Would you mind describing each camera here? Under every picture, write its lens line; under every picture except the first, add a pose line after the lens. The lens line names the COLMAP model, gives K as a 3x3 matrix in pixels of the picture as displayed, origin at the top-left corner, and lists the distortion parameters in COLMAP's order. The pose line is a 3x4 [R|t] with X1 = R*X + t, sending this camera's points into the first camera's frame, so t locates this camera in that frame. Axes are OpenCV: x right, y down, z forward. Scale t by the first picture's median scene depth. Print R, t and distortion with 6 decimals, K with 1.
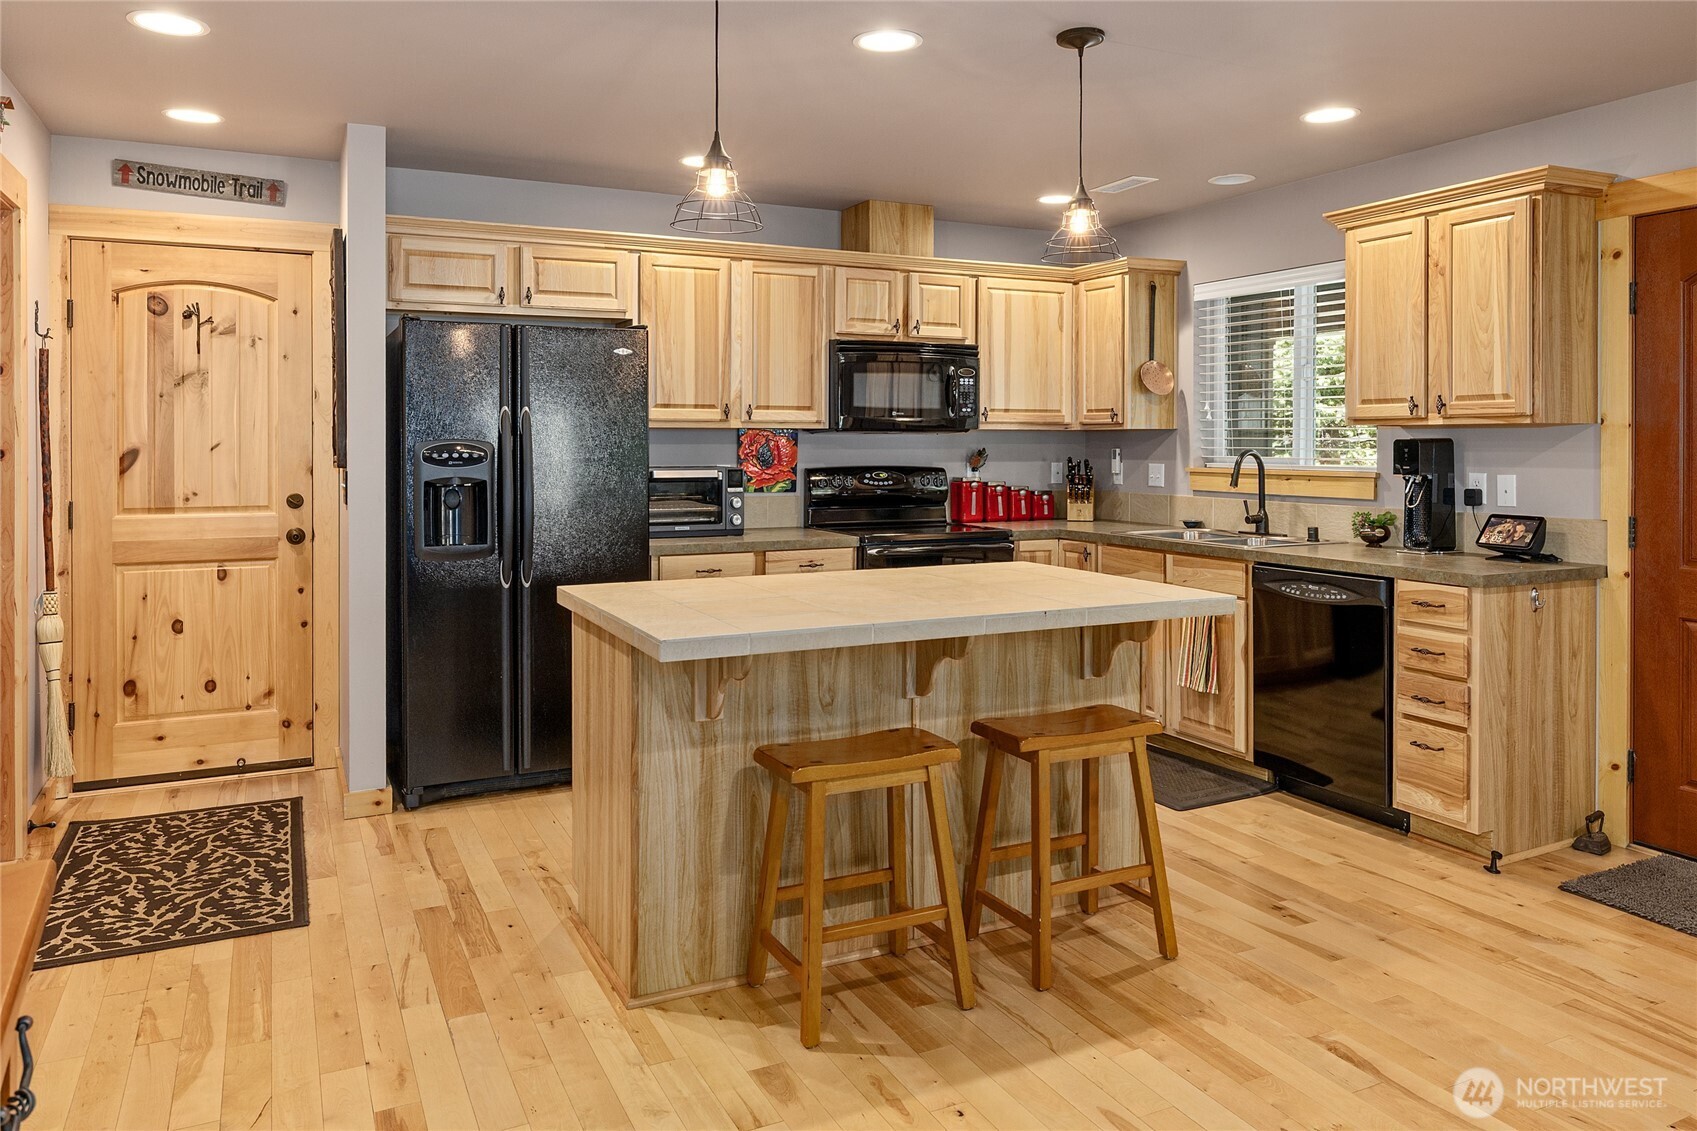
lens RADIAL K [[1170.8, 0, 840.5], [0, 1170.8, 447.8], [0, 0, 1]] dist [-0.006051, 0.005241]
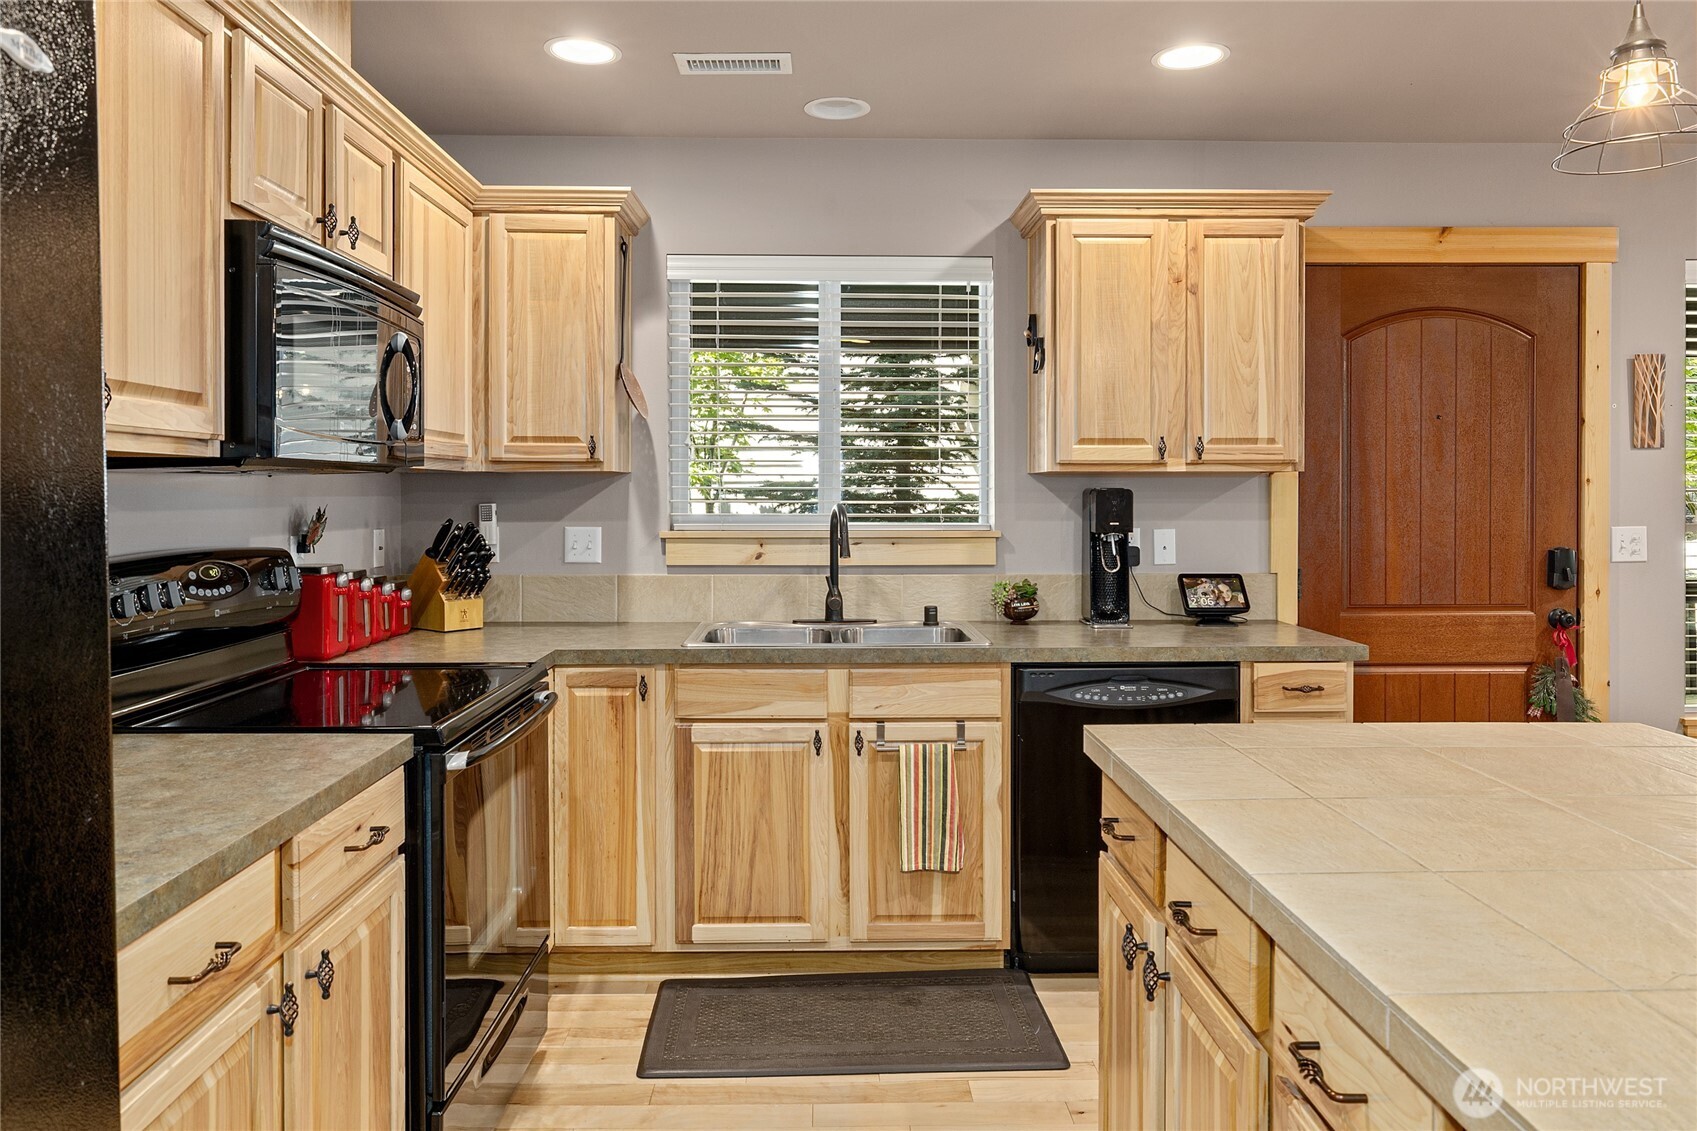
lens RADIAL K [[1170.8, 0, 855.2], [0, 1170.8, 510.3], [0, 0, 1]] dist [-0.006051, 0.005241]
pose [[0.414378, -0.015048, 0.909980, -0.330306], [0.004879, 0.999886, 0.014312, -0.005057], [-0.910092, -0.001491, 0.414405, 0.816106]]
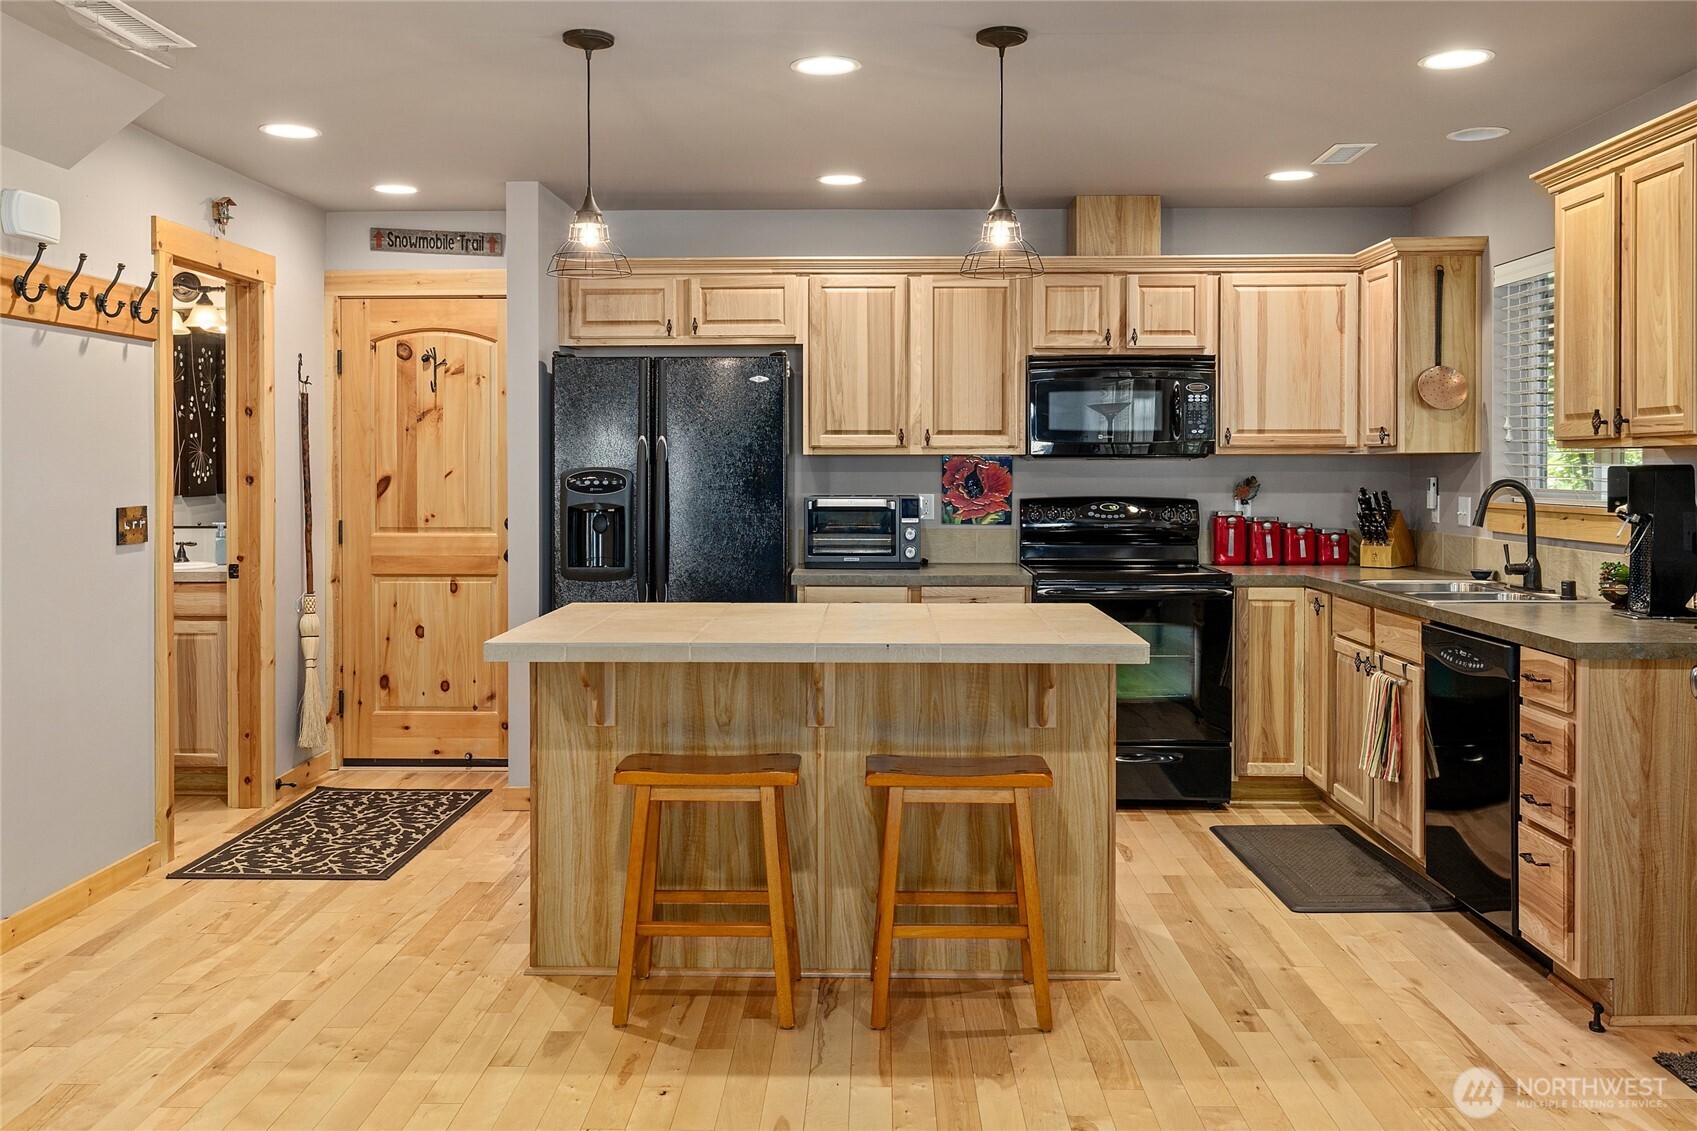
lens RADIAL K [[1426.4, 0, 842.0], [0, 1426.4, 477.8], [0, 0, 1]] dist [-0.001821, 0.001856]
pose [[0.888093, 0.002215, -0.459658, 0.456362], [-0.001079, 0.999996, 0.002735, -0.001680], [0.459662, -0.001933, 0.888092, -0.050024]]
